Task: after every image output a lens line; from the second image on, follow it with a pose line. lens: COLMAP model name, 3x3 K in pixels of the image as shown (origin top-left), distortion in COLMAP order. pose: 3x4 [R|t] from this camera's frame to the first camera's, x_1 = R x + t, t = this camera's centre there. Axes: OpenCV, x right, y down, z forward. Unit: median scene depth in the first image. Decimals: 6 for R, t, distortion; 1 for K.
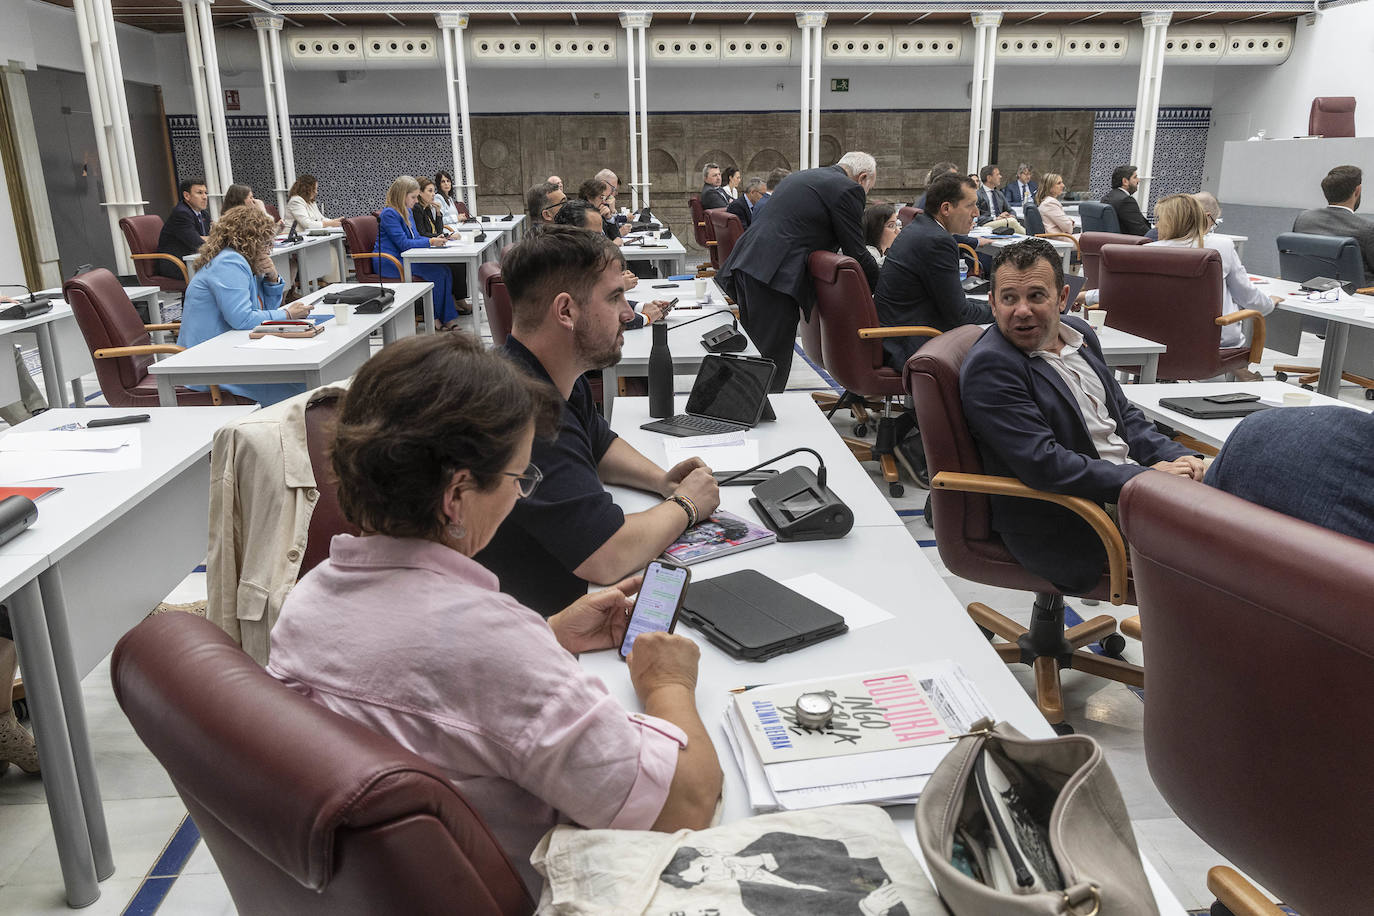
lens RADIAL K [[1032.6, 0, 687.0], [0, 1032.6, 458.0], [0, 0, 1]] dist [-0.011737, 0.009016]
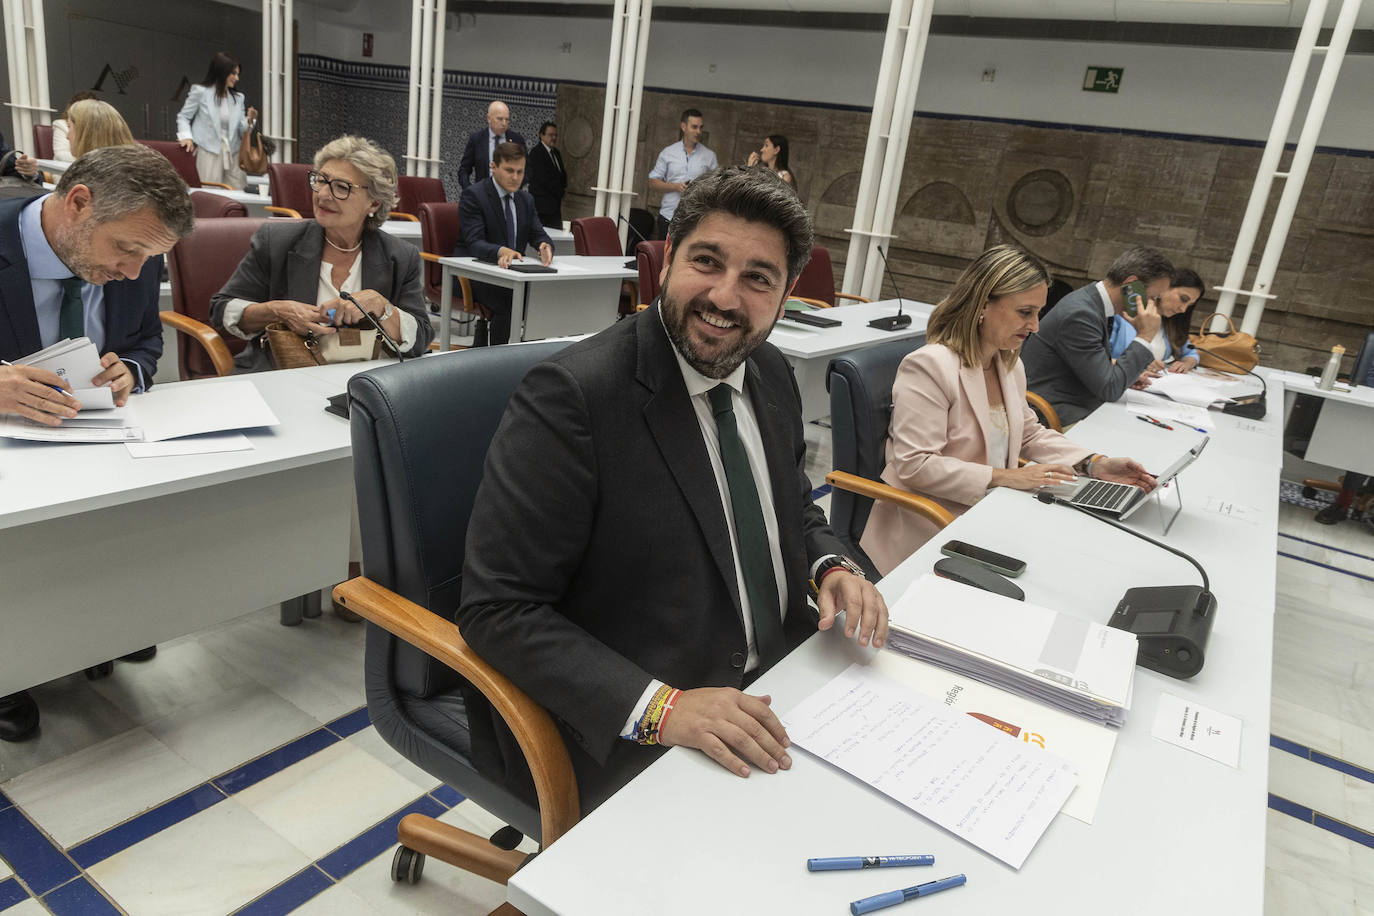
lens RADIAL K [[922.5, 0, 687.0], [0, 922.5, 458.0], [0, 0, 1]] dist [-0.004426, 0.001128]
pose [[0.782147, 0.293158, -0.549822, 0.316865], [-0.303125, 0.949971, 0.075302, -0.159659], [0.544390, 0.107767, 0.831881, 0.549361]]
